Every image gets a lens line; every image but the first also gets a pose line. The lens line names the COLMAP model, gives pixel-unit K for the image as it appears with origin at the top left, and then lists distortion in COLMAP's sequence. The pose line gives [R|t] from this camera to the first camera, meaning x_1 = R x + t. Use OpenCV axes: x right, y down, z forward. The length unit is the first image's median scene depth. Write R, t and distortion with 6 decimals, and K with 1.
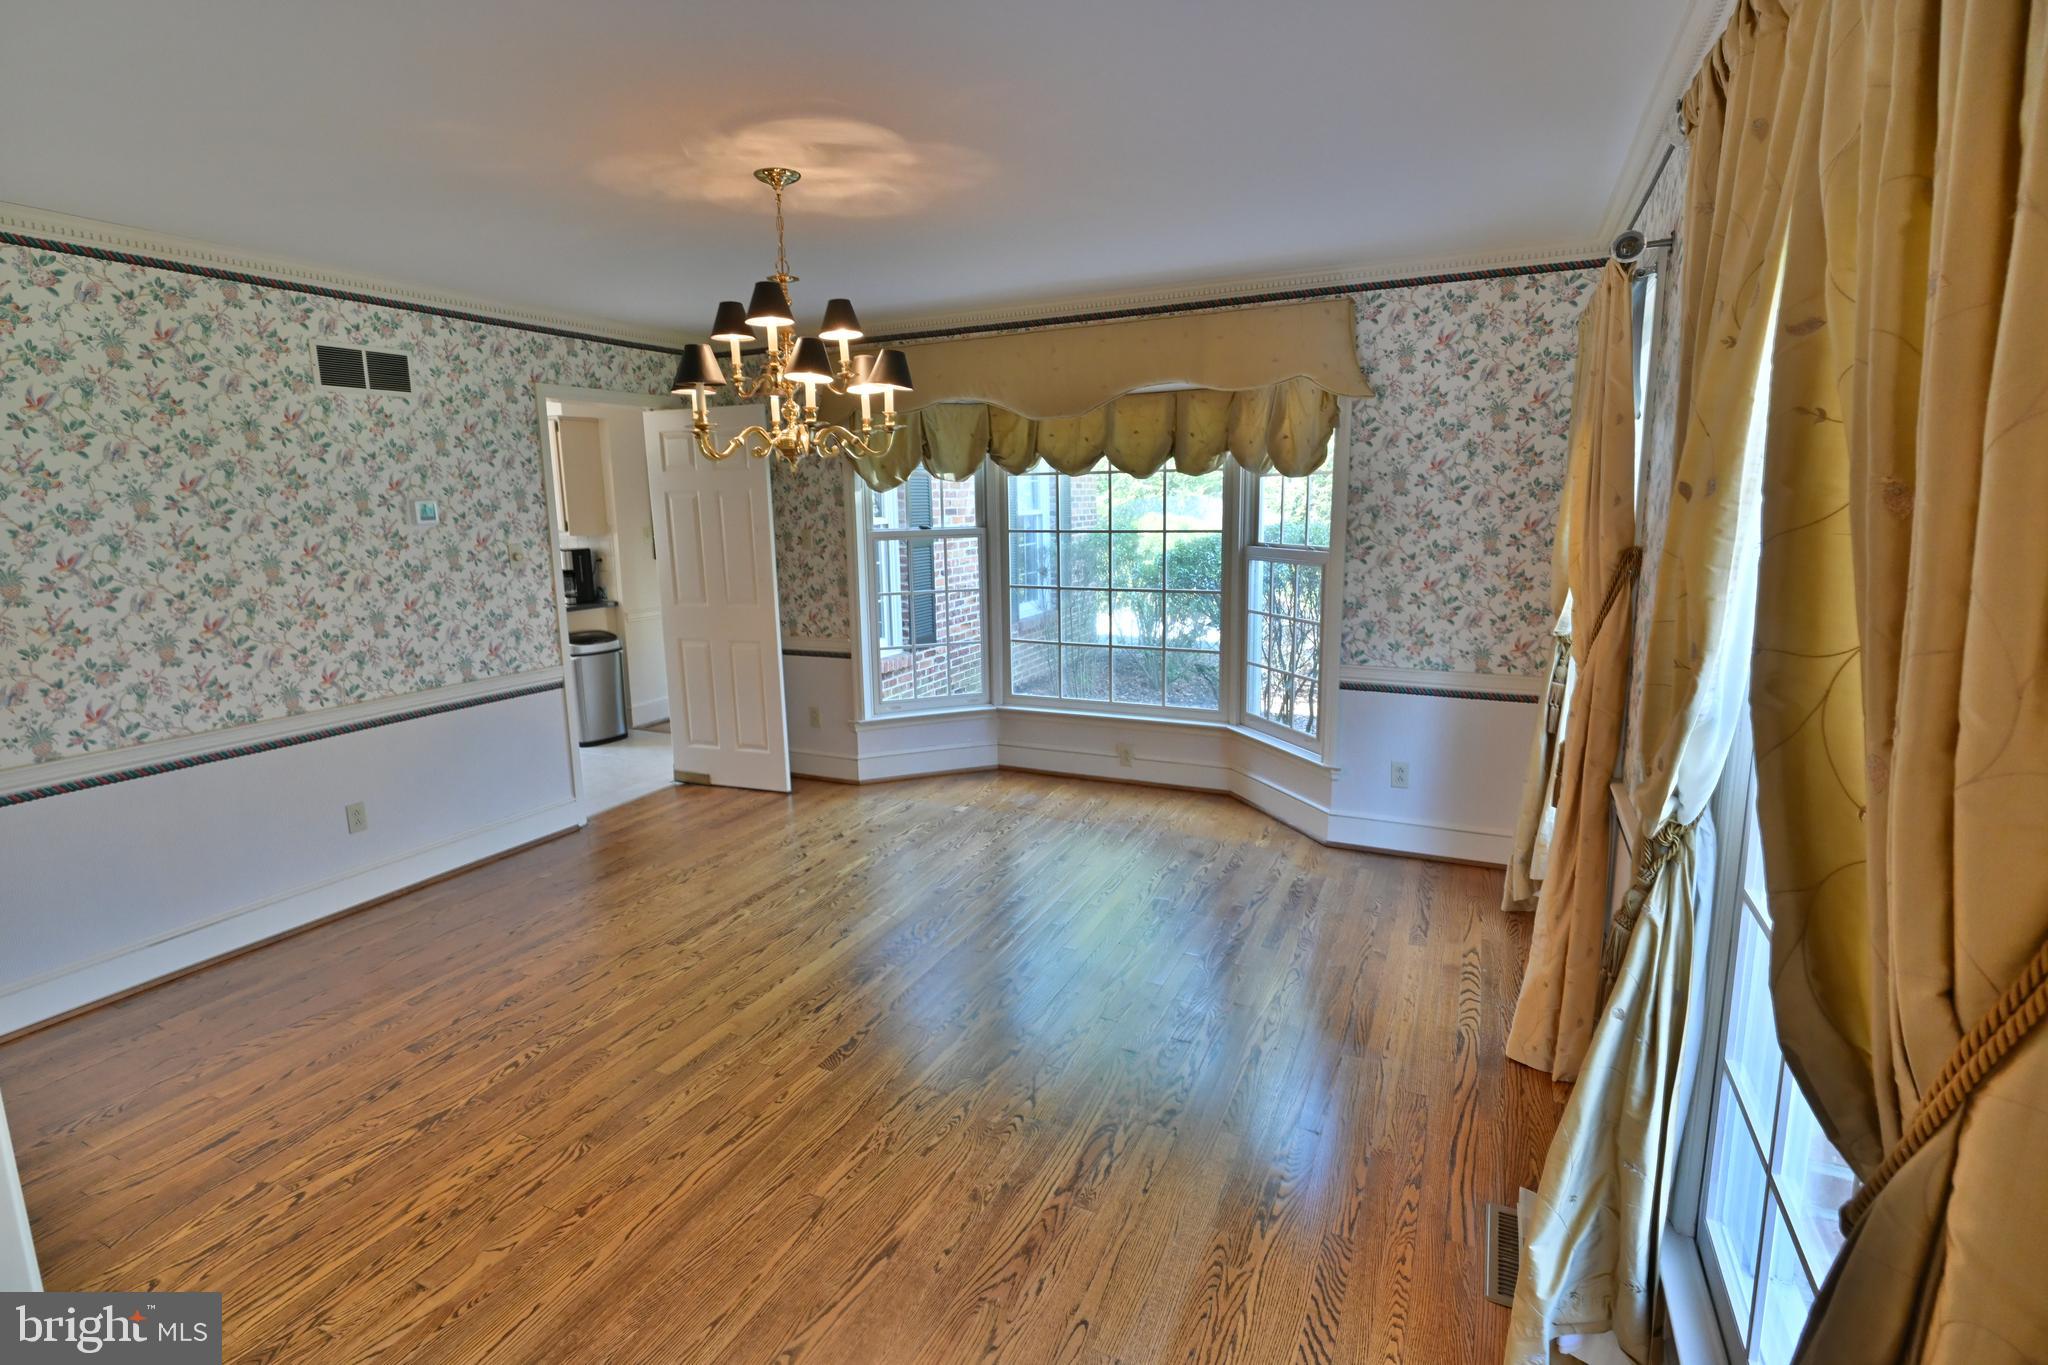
lens RADIAL K [[971.6, 0, 1014.2], [0, 971.6, 672.6], [0, 0, 1]] dist [0.003147, -0.000438]
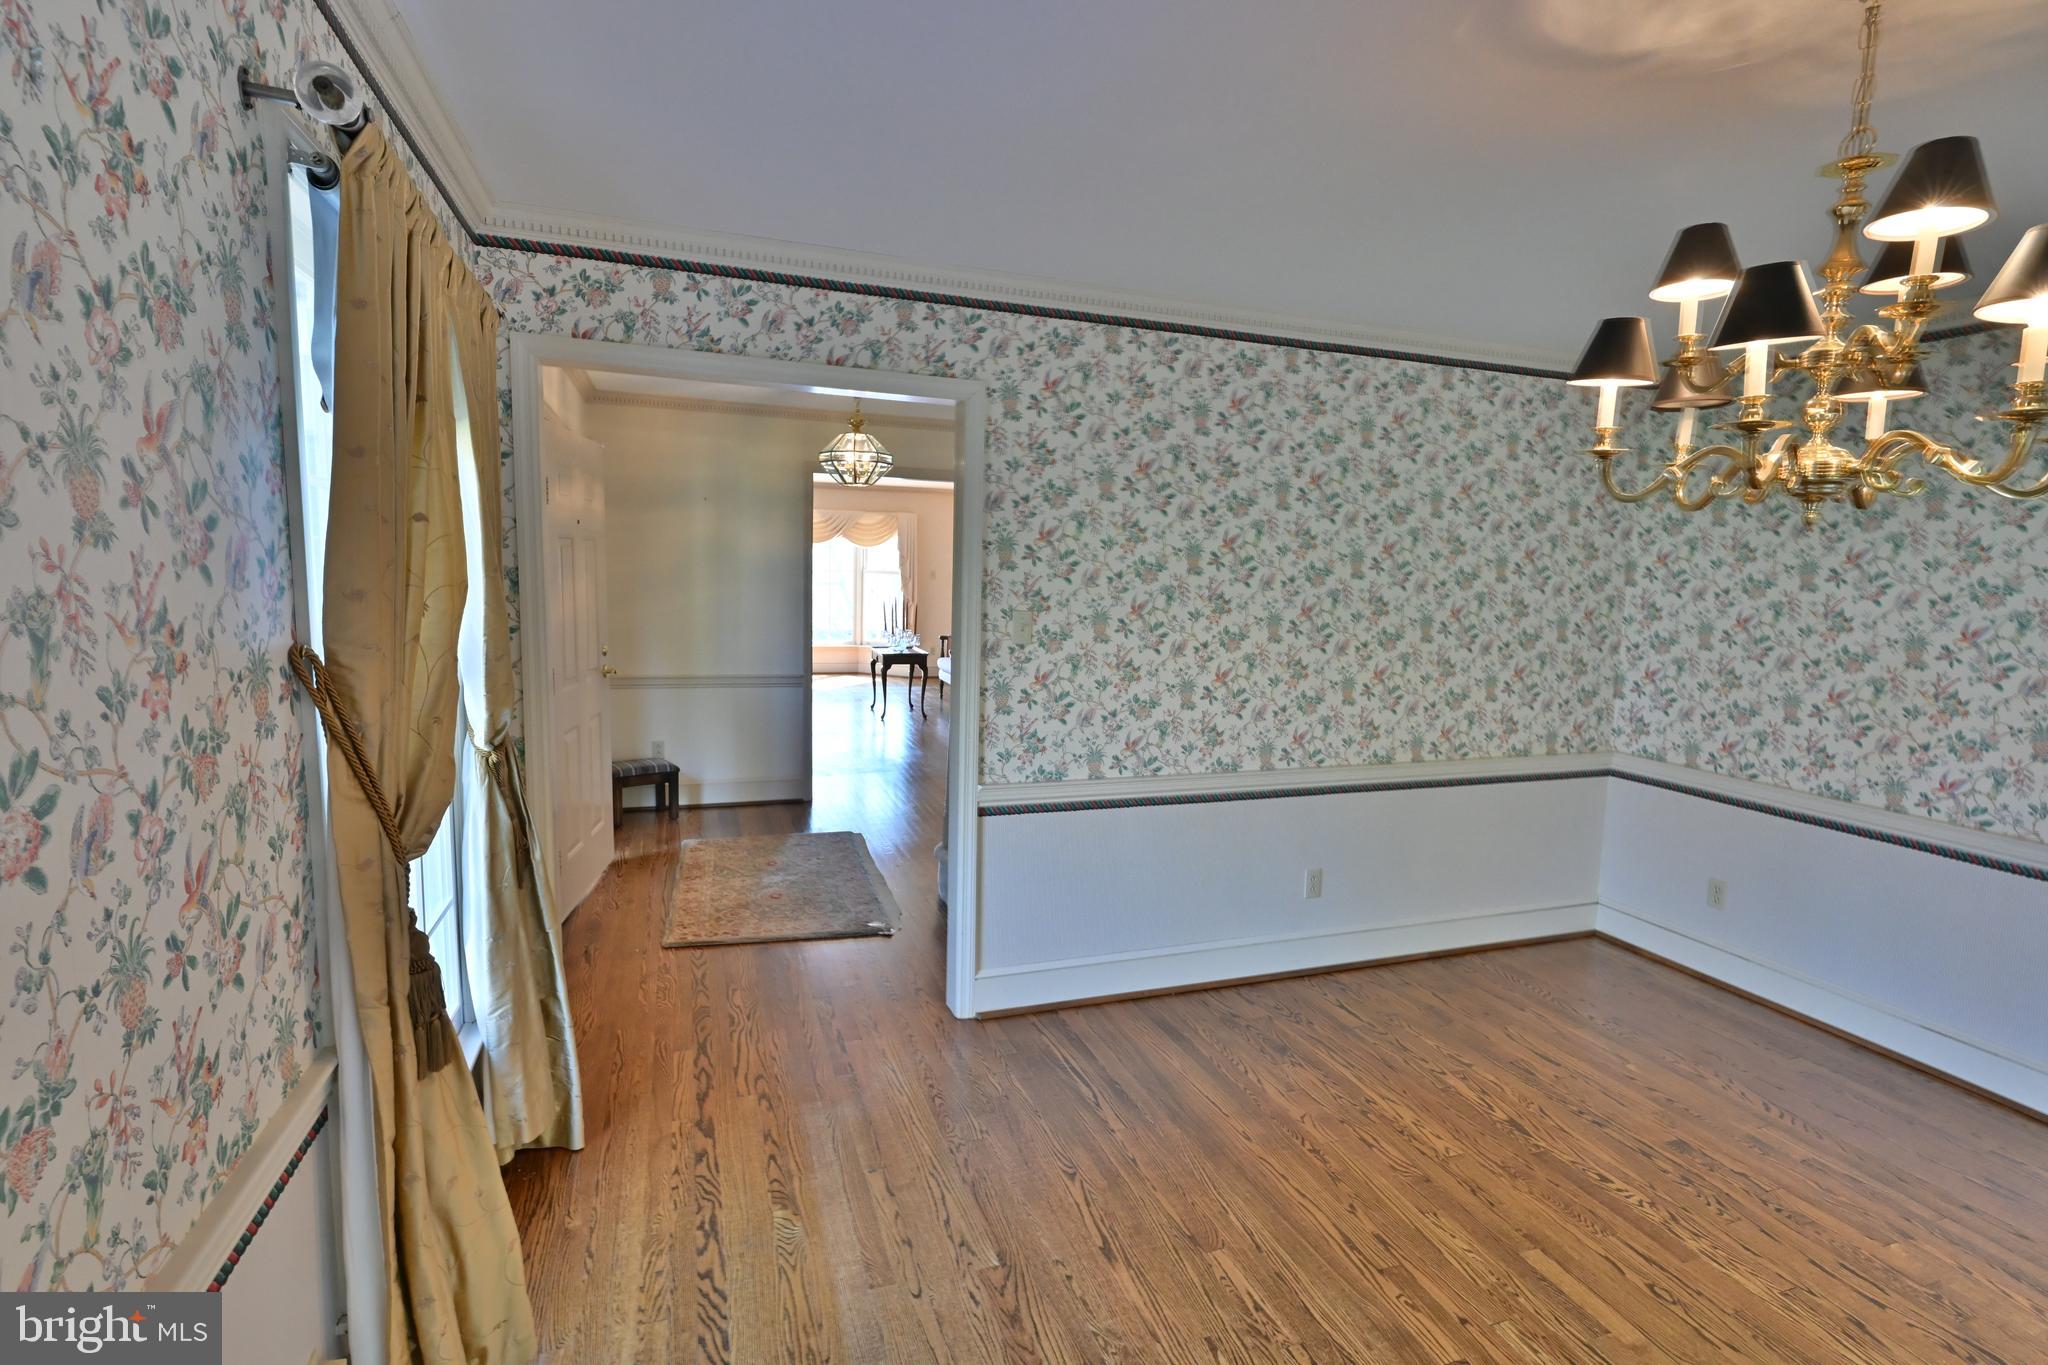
lens RADIAL K [[971.6, 0, 1030.4], [0, 971.6, 683.6], [0, 0, 1]] dist [0.003147, -0.000438]
pose [[-0.705787, 0.081429, -0.703728, 0.457050], [-0.140609, 0.957507, 0.251814, -0.191729], [0.694330, 0.276678, -0.664346, 1.060755]]
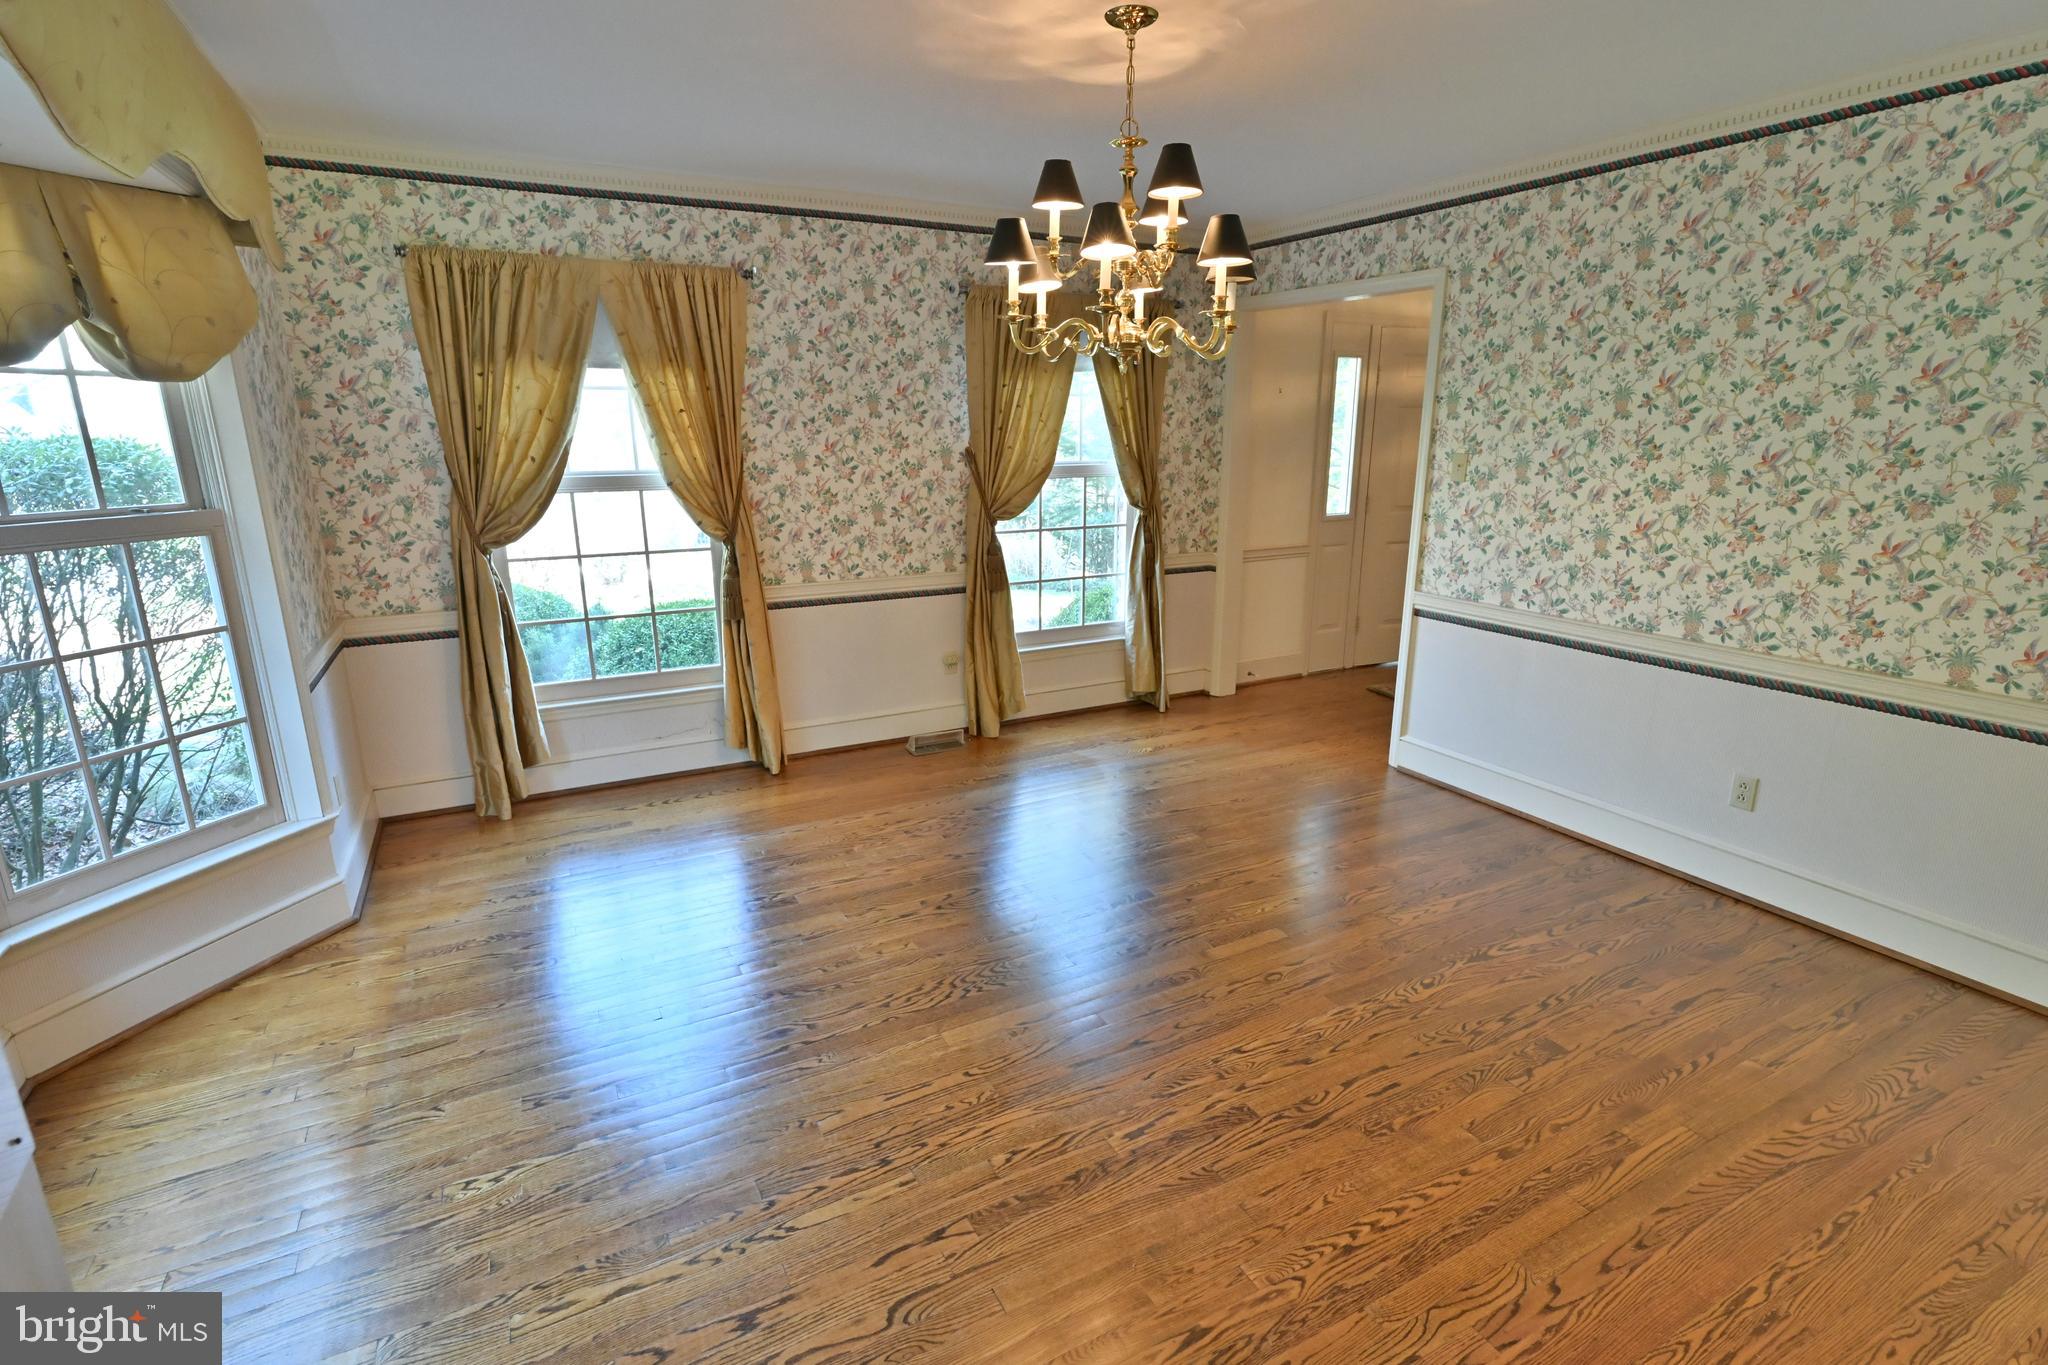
lens RADIAL K [[971.6, 0, 1007.7], [0, 971.6, 673.9], [0, 0, 1]] dist [0.003147, -0.000438]
pose [[-0.796858, -0.133113, 0.589320, -0.688291], [0.124072, 0.918582, 0.375251, -0.297773], [-0.591289, 0.372140, -0.715464, 1.767143]]
